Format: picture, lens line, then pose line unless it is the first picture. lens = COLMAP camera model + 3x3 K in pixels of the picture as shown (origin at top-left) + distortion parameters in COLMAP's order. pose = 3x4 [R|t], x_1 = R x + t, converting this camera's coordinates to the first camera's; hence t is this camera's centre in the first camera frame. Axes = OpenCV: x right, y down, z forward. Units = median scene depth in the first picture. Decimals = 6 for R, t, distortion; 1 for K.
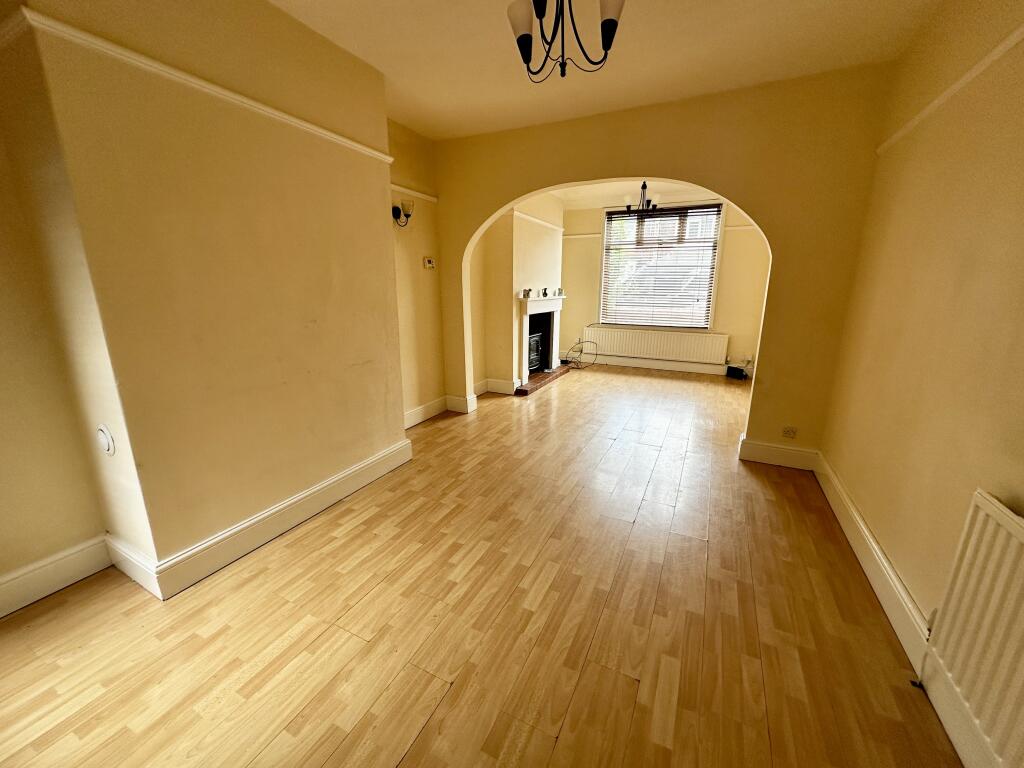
lens RADIAL K [[410.3, 0, 493.2], [0, 410.3, 388.0], [0, 0, 1]] dist [-0.039175, 0.000083]
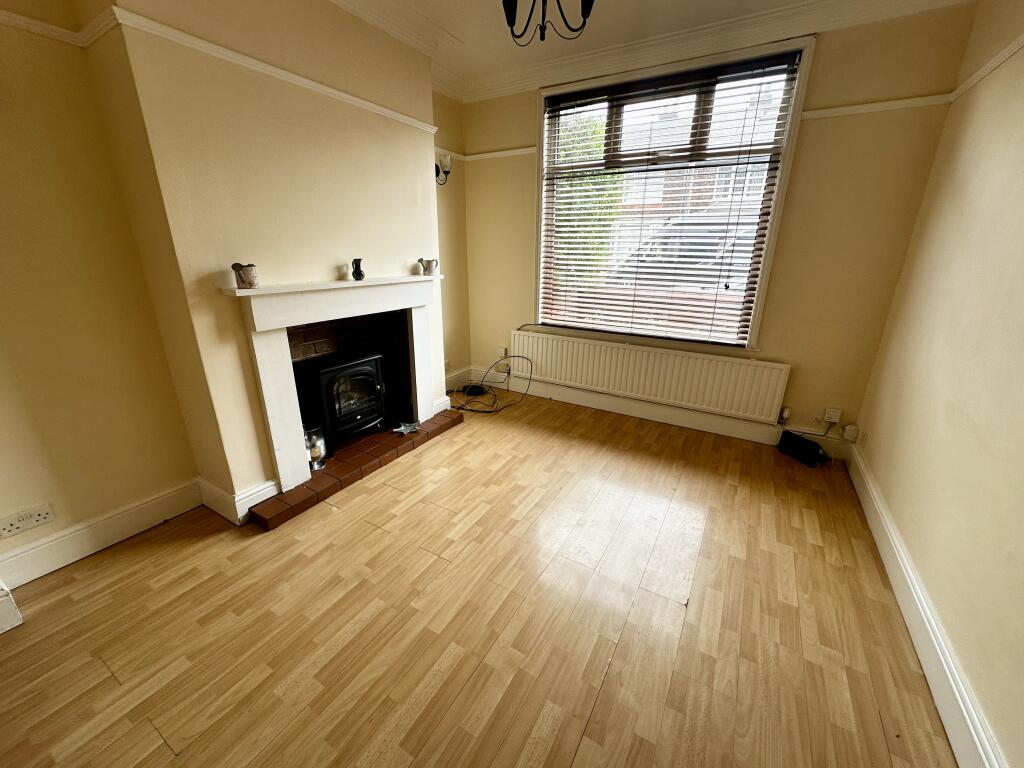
lens RADIAL K [[410.2, 0, 512.0], [0, 410.2, 384.0], [0, 0, 1]] dist [0.000458, -0.000077]
pose [[0.998785, 0.020617, -0.044755, 0.273957], [-0.017175, 0.996962, 0.075979, -0.130039], [0.046185, -0.075118, 0.996105, 0.494421]]
